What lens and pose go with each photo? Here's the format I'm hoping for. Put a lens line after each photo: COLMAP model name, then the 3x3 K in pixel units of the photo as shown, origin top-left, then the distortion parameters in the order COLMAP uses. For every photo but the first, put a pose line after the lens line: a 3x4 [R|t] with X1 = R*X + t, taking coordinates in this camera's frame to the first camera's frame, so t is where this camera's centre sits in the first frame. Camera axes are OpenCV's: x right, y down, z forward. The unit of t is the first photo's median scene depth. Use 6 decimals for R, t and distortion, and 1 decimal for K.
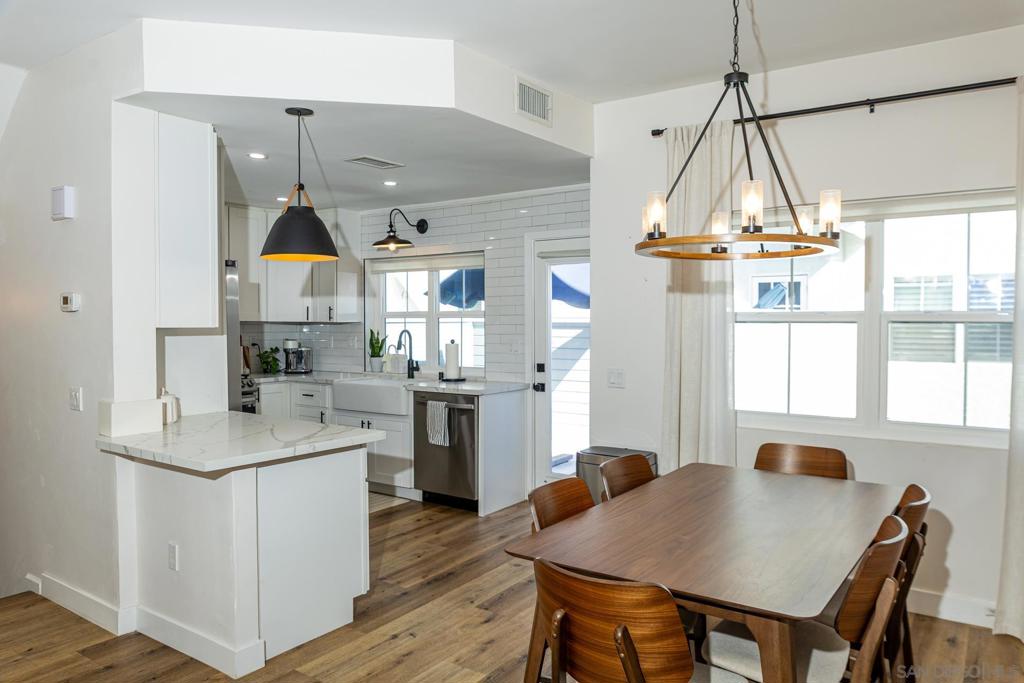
lens RADIAL K [[711.7, 0, 514.7], [0, 711.7, 337.5], [0, 0, 1]] dist [-0.030008, 0.018145]
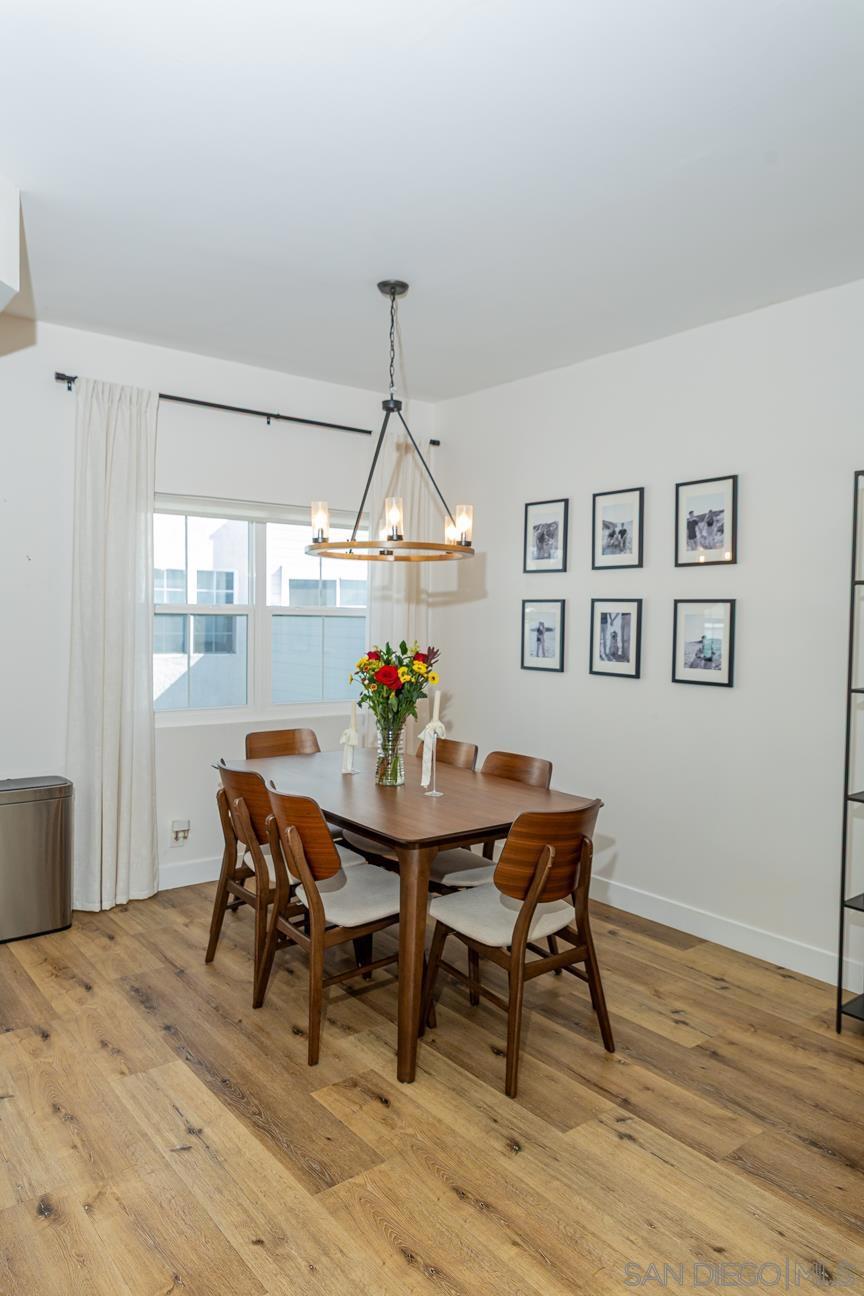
lens RADIAL K [[862.2, 0, 434.7], [0, 862.2, 650.9], [0, 0, 1]] dist [0.005648, 0.001288]
pose [[0.288037, -0.018401, 0.957443, -0.394577], [-0.001210, 0.999808, 0.019579, 0.001816], [-0.957619, -0.006798, 0.287959, 0.207802]]
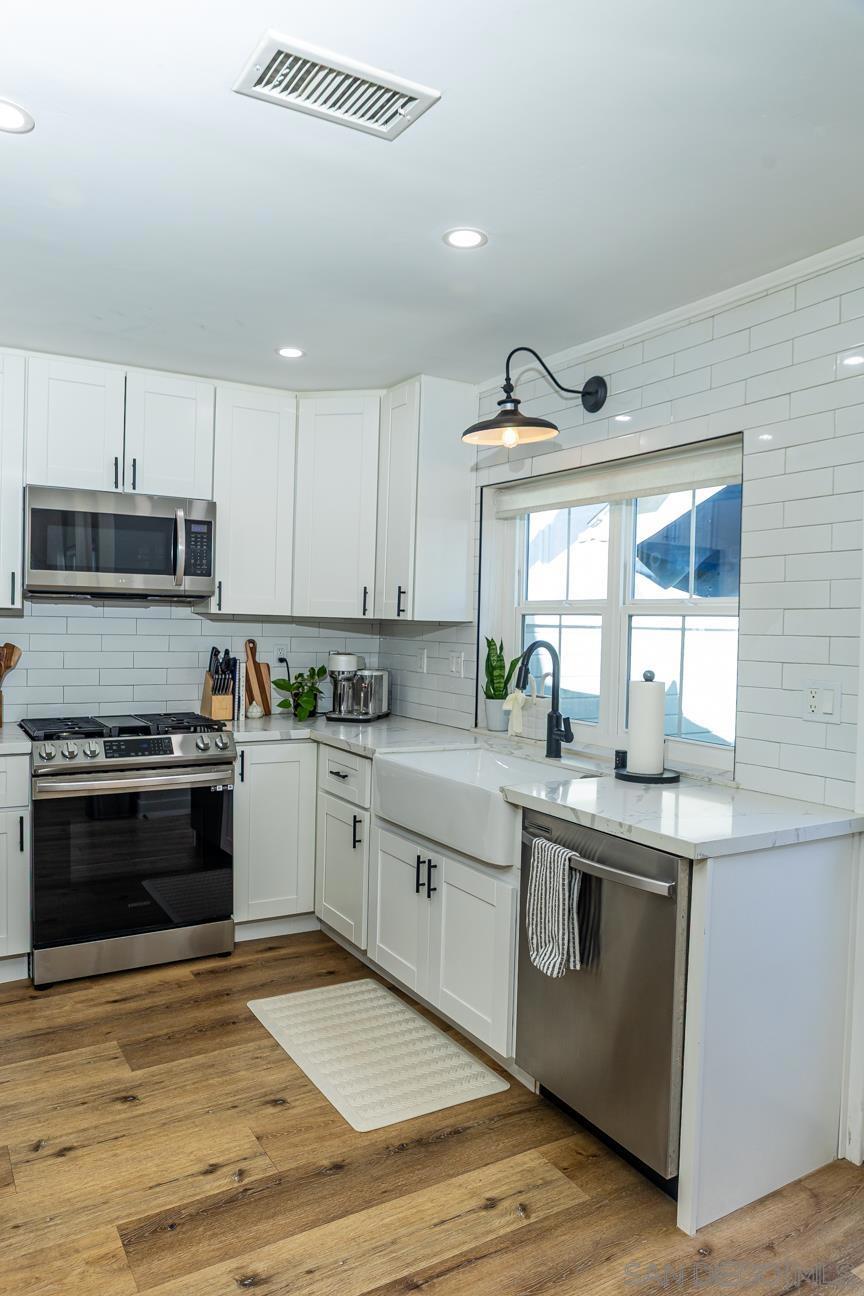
lens RADIAL K [[900.7, 0, 424.2], [0, 900.7, 645.9], [0, 0, 1]] dist [-0.030008, 0.018145]
pose [[0.907423, 0.034765, -0.418779, 0.004395], [-0.036295, 0.999332, 0.004313, -0.007890], [0.418649, 0.011286, 0.908078, 0.491385]]
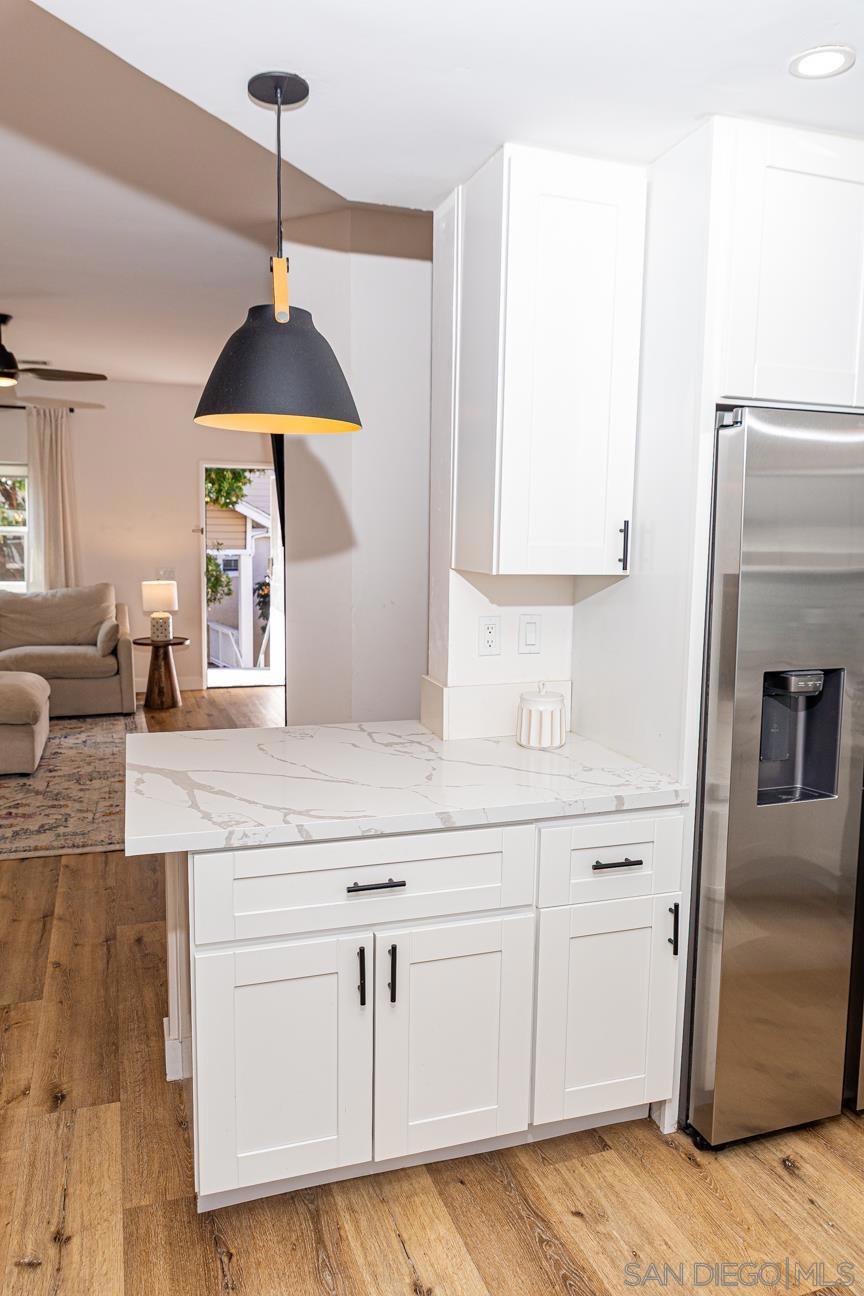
lens RADIAL K [[900.7, 0, 420.1], [0, 900.7, 642.9], [0, 0, 1]] dist [-0.030008, 0.018145]
pose [[-0.589863, 0.093176, -0.802110, 0.066708], [-0.032804, 0.989735, 0.139096, -0.030766], [0.806837, 0.108360, -0.580751, 0.786773]]
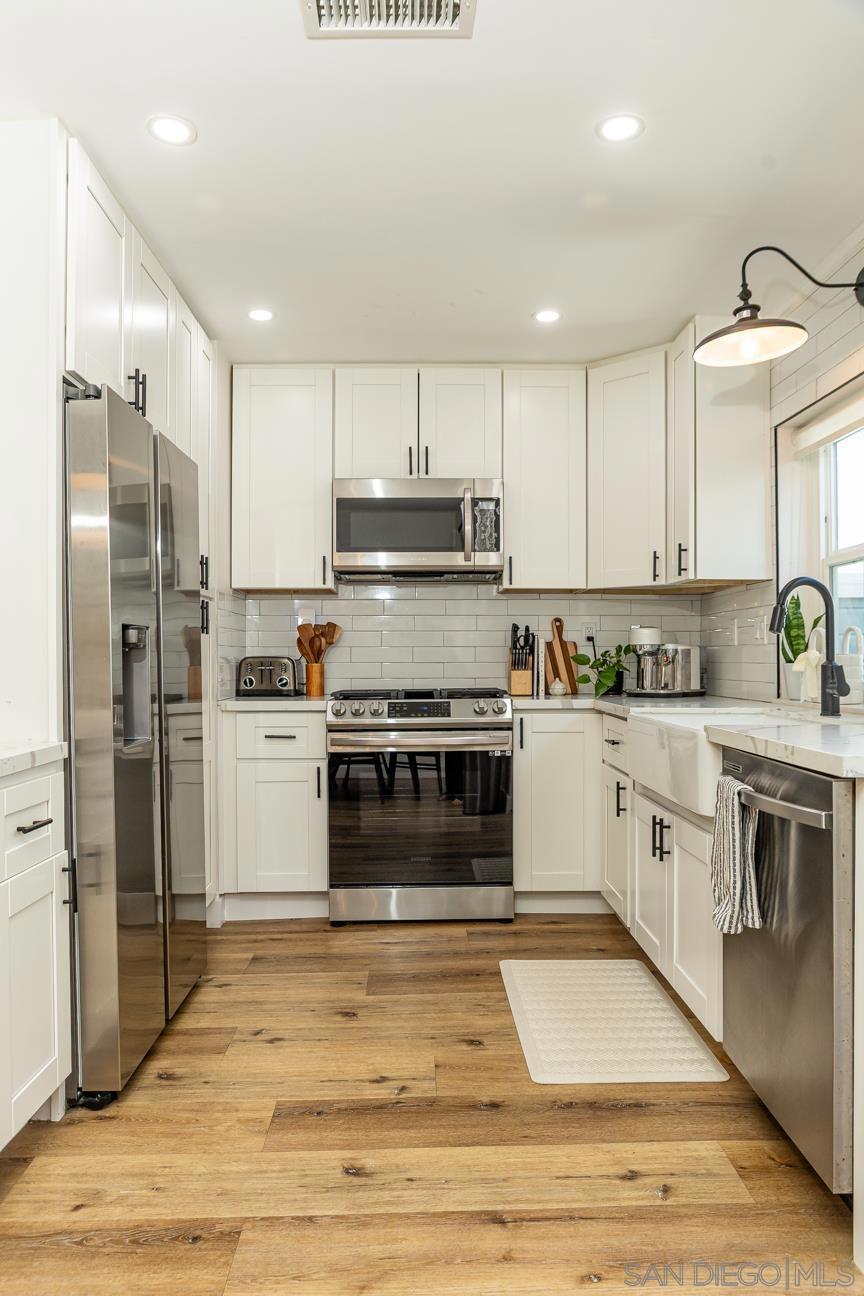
lens RADIAL K [[900.7, 0, 416.2], [0, 900.7, 644.5], [0, 0, 1]] dist [-0.030008, 0.018145]
pose [[0.579229, -0.011119, -0.815089, 0.098472], [-0.021957, 0.999331, -0.029236, 0.039649], [0.814869, 0.034831, 0.578598, 0.579059]]
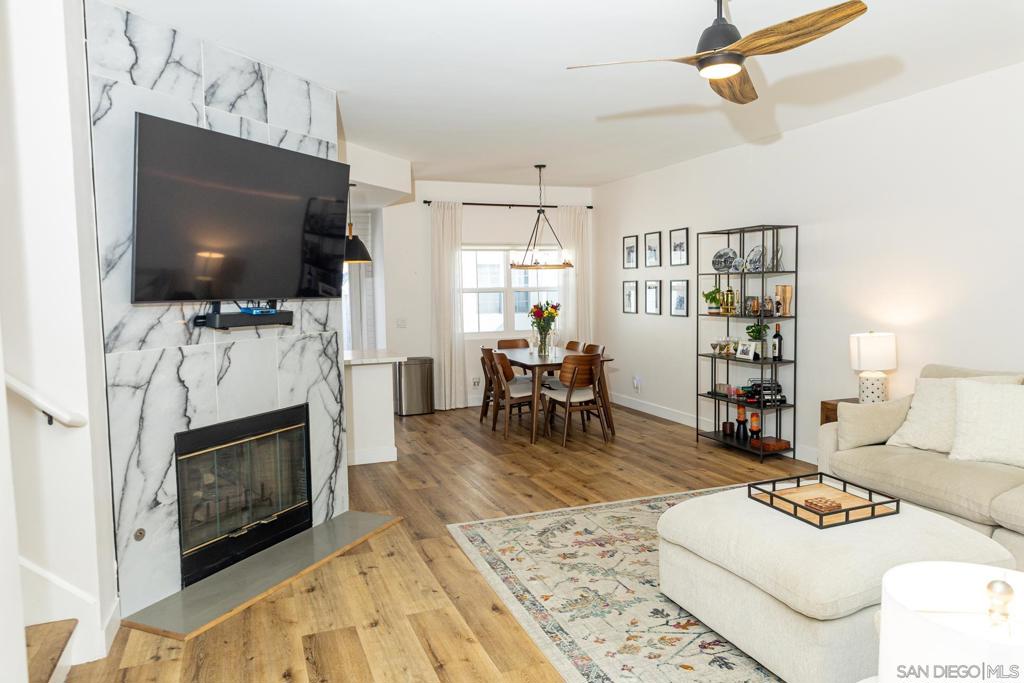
lens RADIAL K [[681.2, 0, 517.3], [0, 681.2, 345.5], [0, 0, 1]] dist [0.005648, 0.001288]
pose [[0.549432, -0.064768, 0.833025, -0.997558], [0.023603, 0.997796, 0.062012, 0.011404], [-0.835205, -0.014409, 0.549750, -0.325583]]
